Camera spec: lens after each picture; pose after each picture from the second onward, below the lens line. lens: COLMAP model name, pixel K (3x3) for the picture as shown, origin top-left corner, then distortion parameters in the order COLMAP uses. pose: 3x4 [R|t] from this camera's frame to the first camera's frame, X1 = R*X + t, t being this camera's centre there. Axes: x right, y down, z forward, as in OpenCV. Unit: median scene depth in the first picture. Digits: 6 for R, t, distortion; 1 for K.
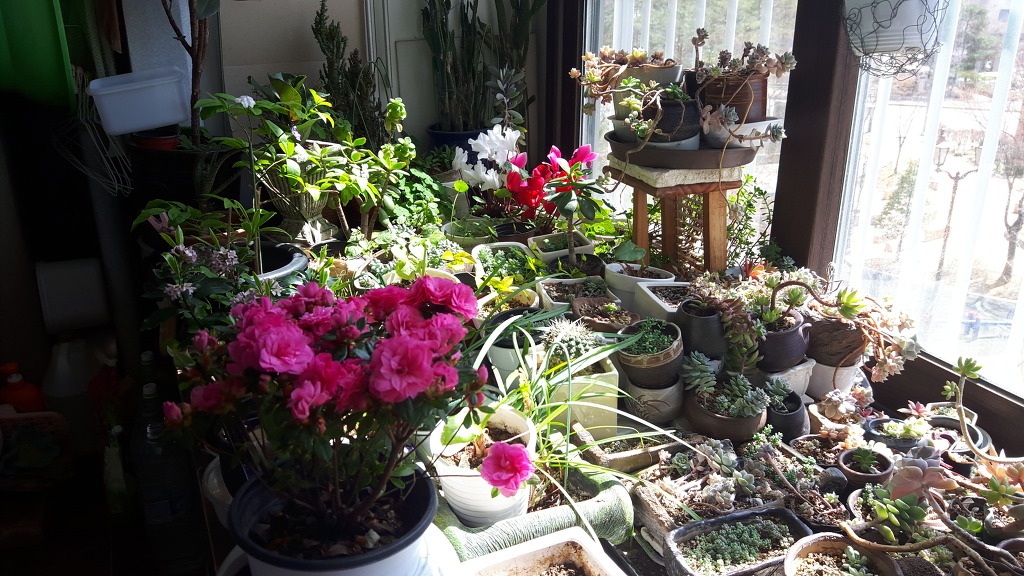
lens RADIAL K [[846.0, 0, 492.7], [0, 846.0, 292.6], [0, 0, 1]] dist [0.198208, -0.441944]
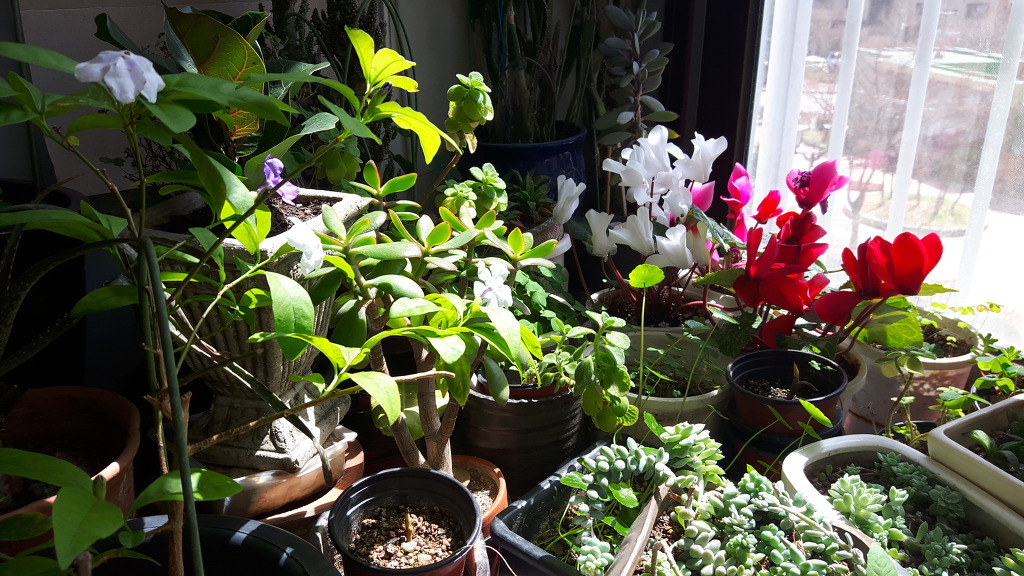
lens RADIAL K [[846.0, 0, 492.7], [0, 846.0, 292.6], [0, 0, 1]] dist [0.198208, -0.441944]
pose [[0.982253, -0.066449, 0.175394, -0.182057], [0.065262, 0.997789, 0.012533, -0.125069], [-0.175839, -0.000864, 0.984419, 0.588041]]
